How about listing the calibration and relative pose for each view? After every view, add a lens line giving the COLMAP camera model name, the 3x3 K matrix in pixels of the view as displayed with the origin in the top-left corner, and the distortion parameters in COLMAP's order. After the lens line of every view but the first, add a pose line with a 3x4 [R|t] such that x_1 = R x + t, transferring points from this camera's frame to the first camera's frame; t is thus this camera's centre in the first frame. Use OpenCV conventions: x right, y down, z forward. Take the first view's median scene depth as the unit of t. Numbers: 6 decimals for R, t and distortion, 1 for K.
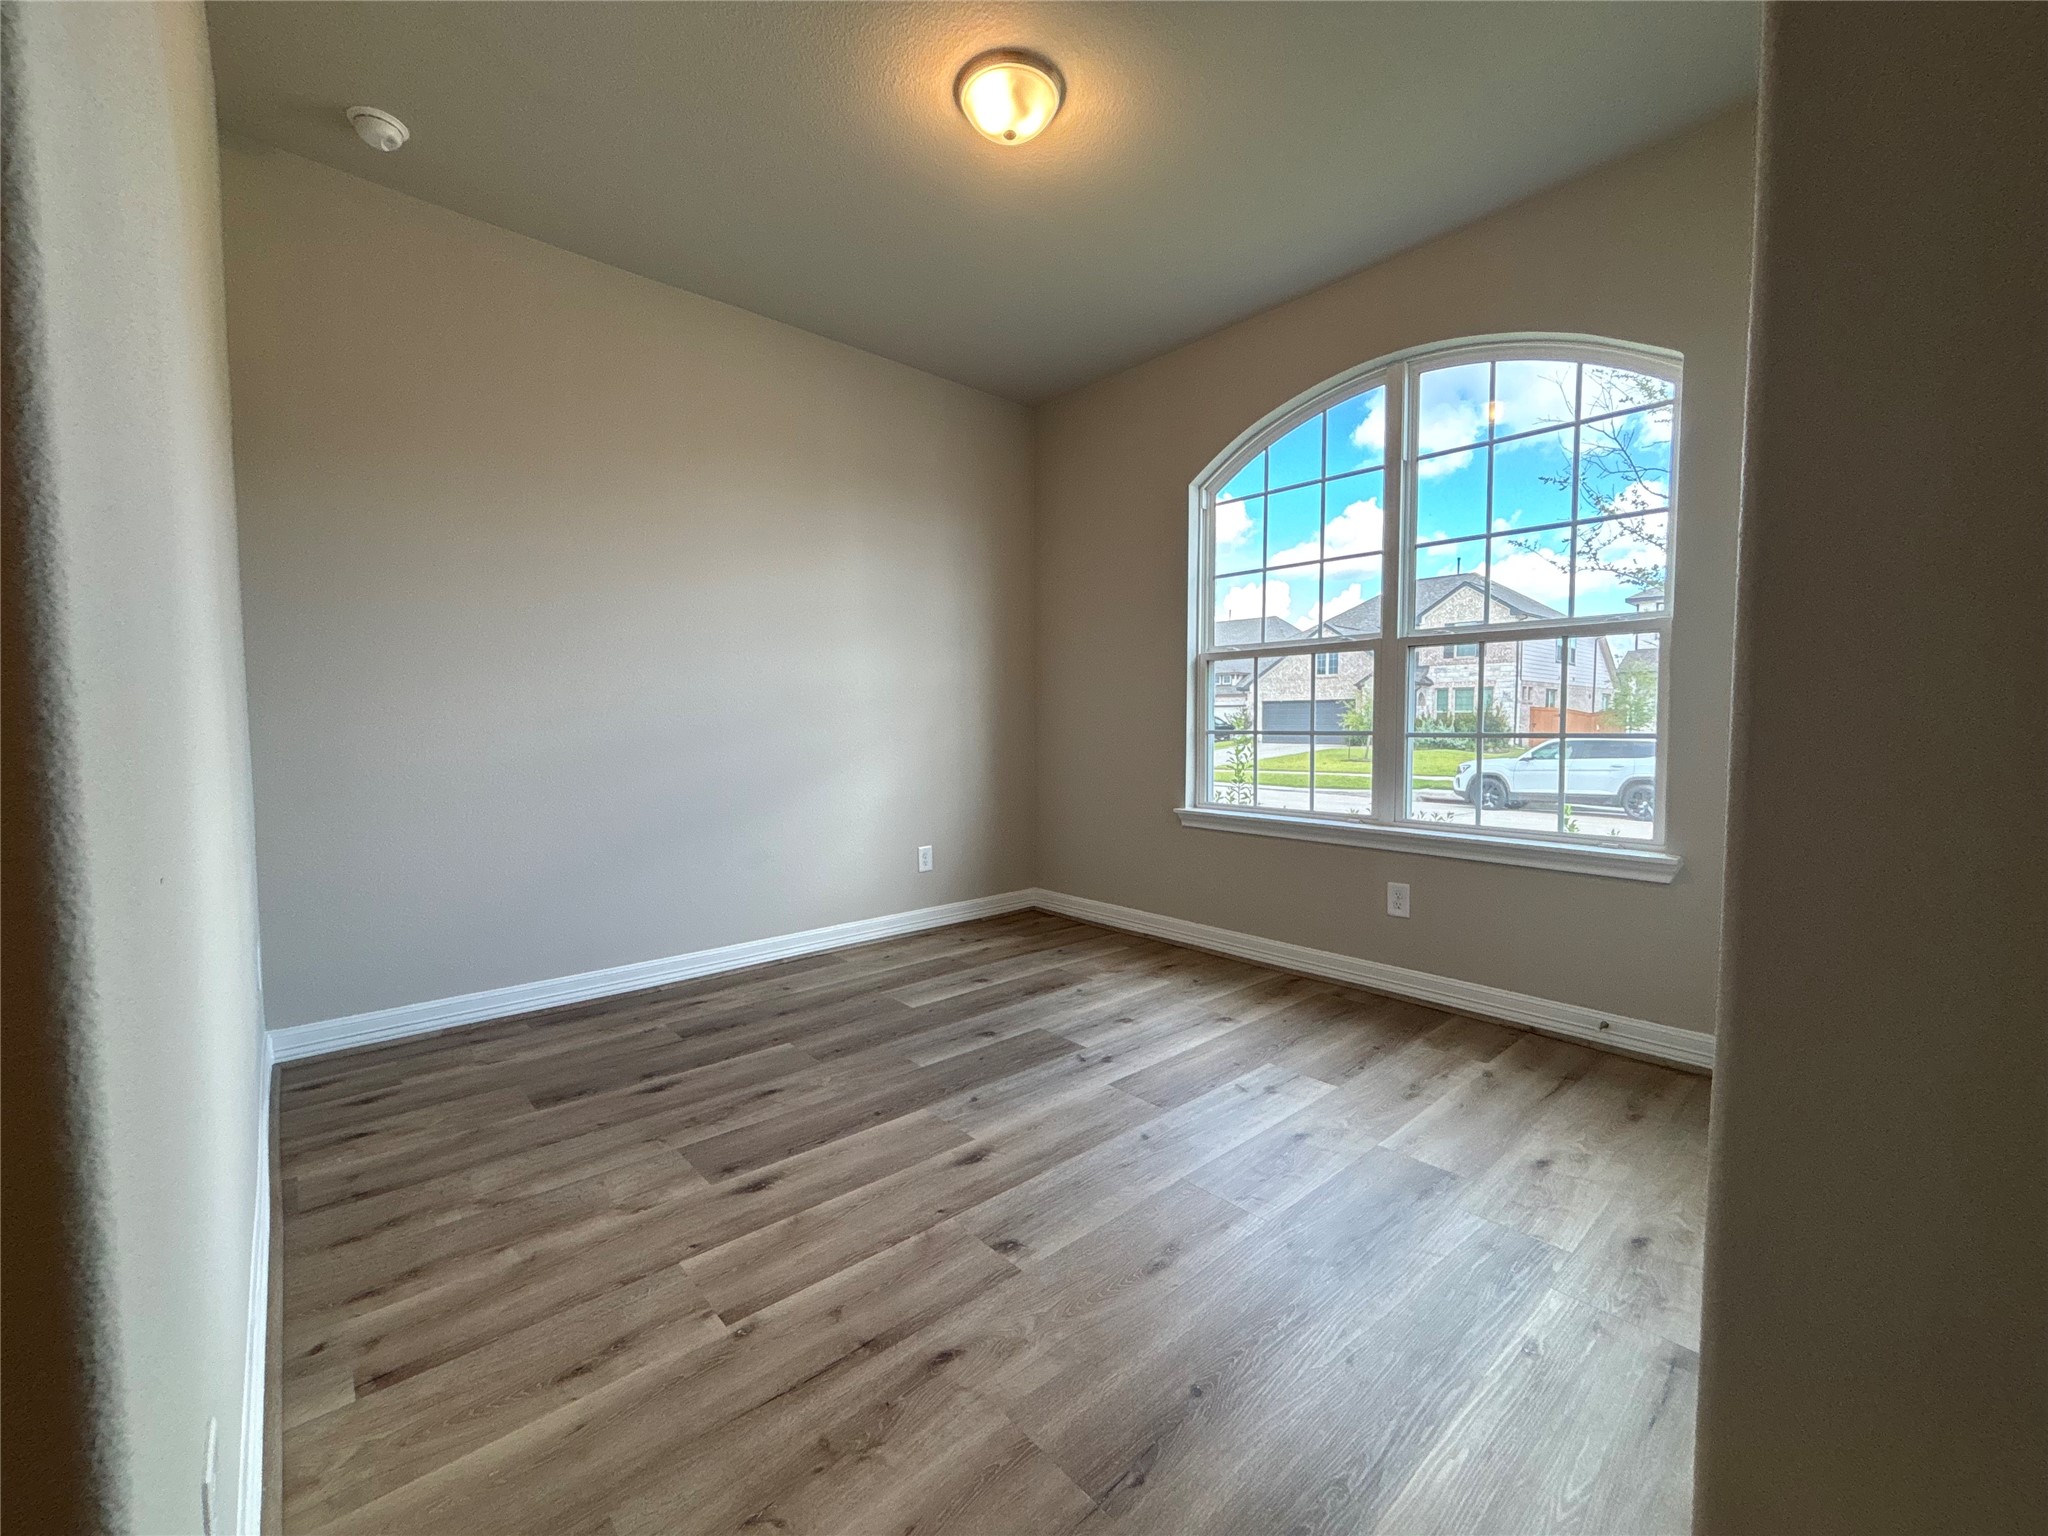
lens RADIAL K [[832.4, 0, 1023.9], [0, 832.4, 768.7], [0, 0, 1]] dist [-0.002447, 0.002162]
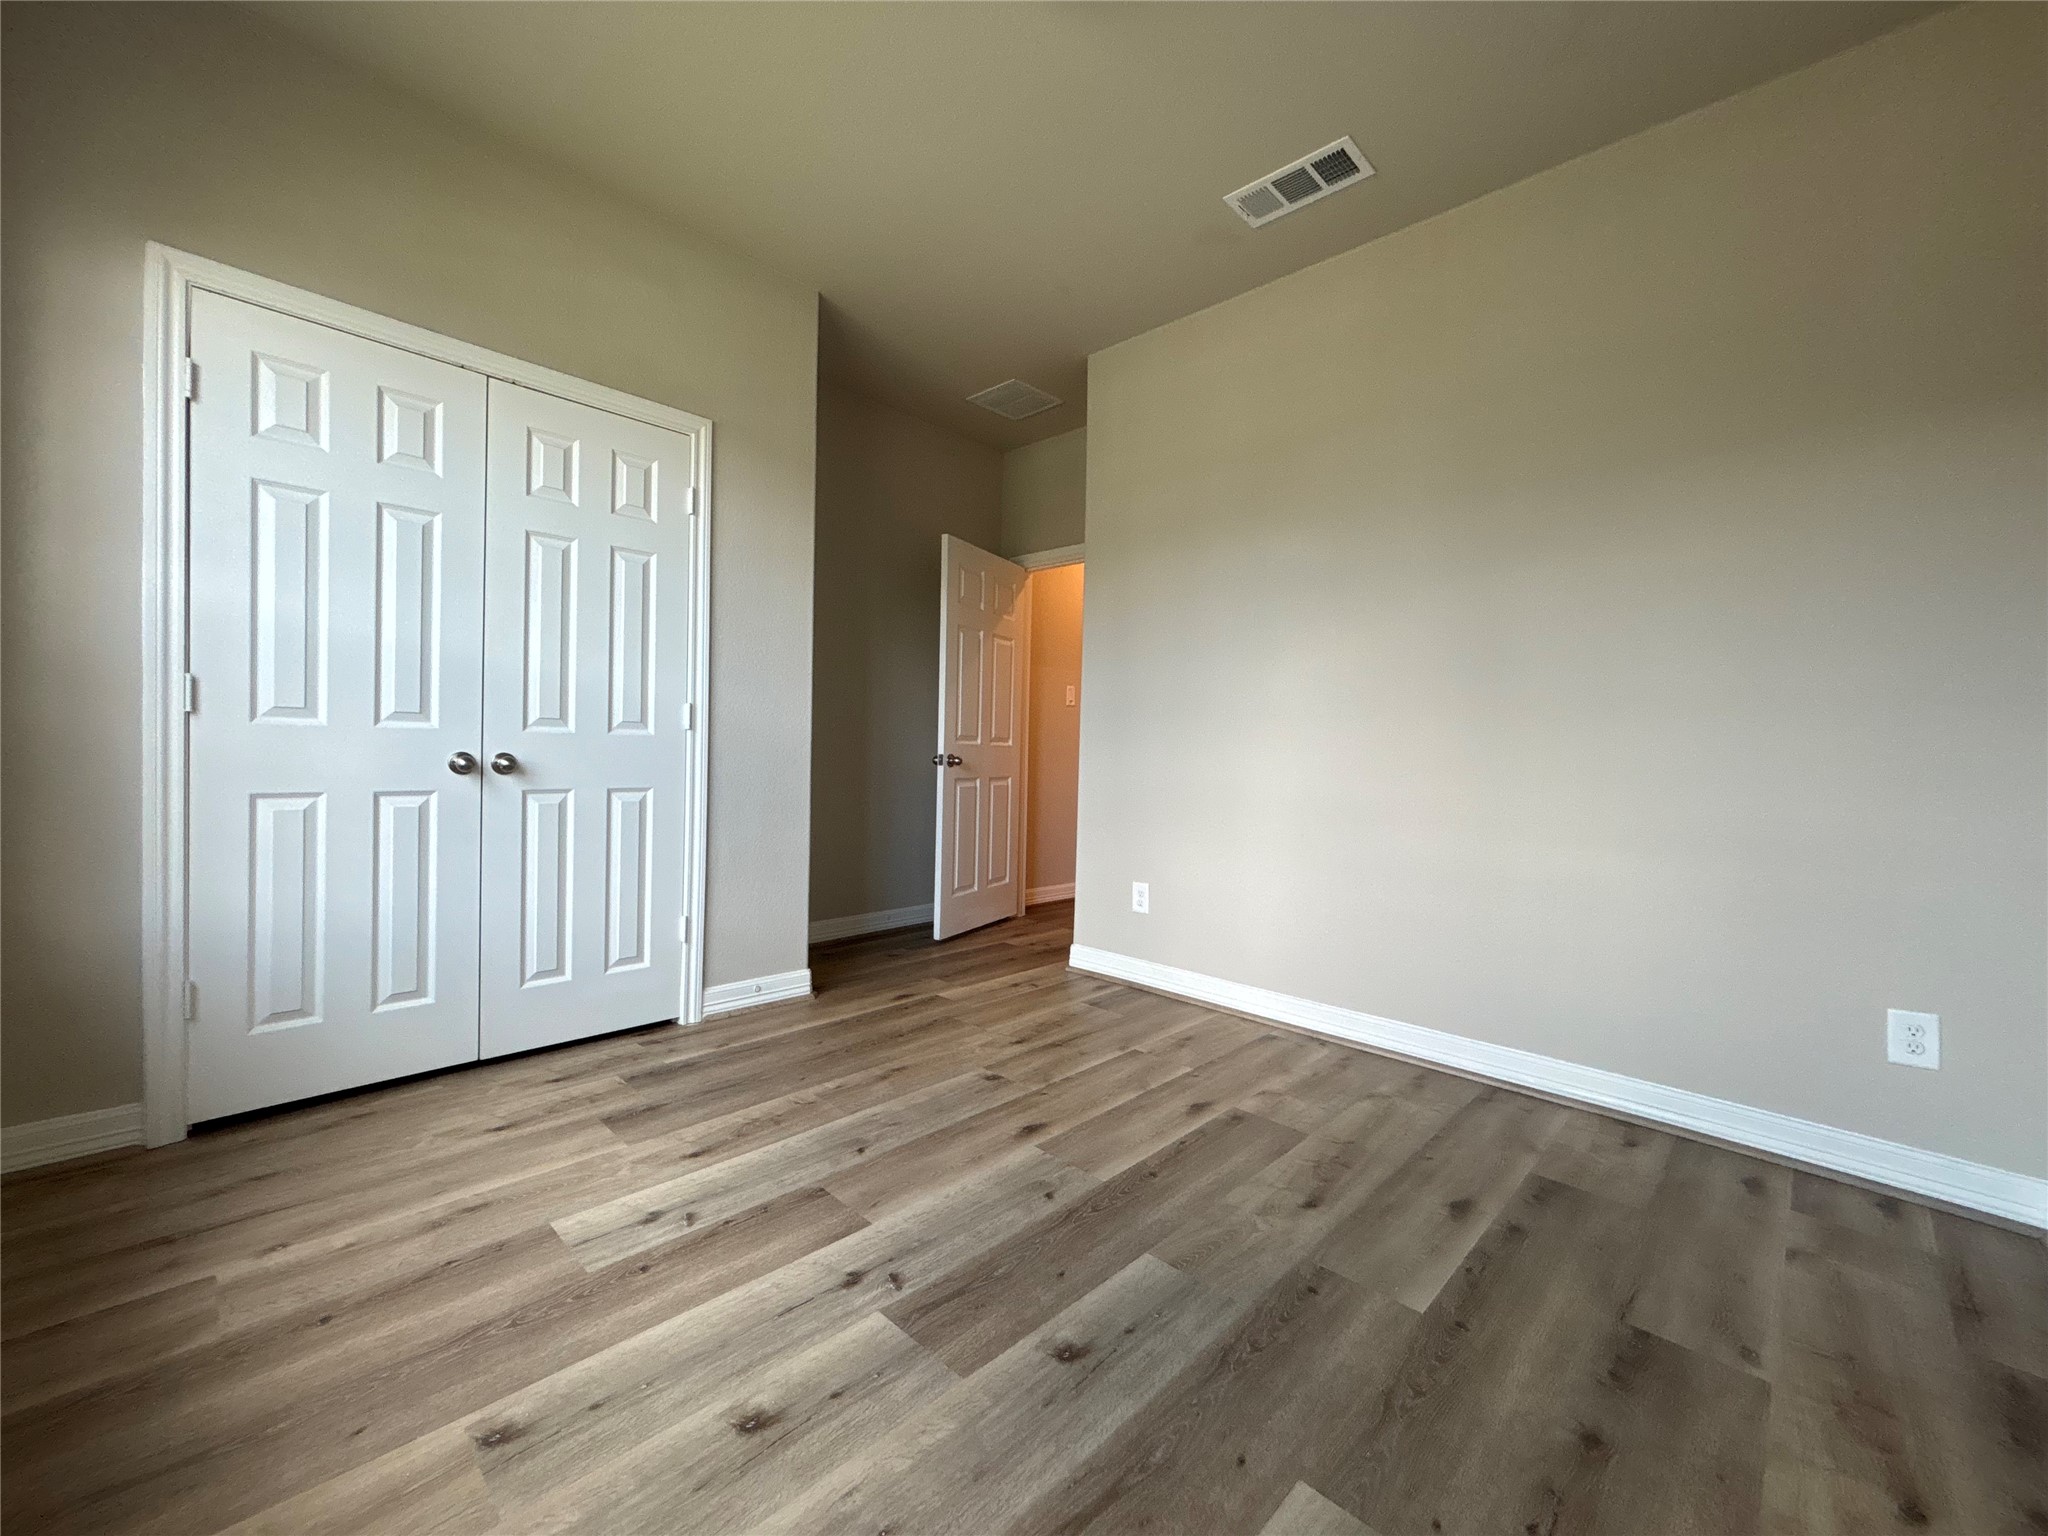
lens RADIAL K [[832.4, 0, 1023.3], [0, 832.4, 765.3], [0, 0, 1]] dist [-0.002447, 0.002162]
pose [[-0.997289, -0.021054, -0.070511, 0.034357], [-0.026229, 0.996965, 0.073303, -0.083561], [0.068754, 0.074954, -0.994814, 1.956615]]
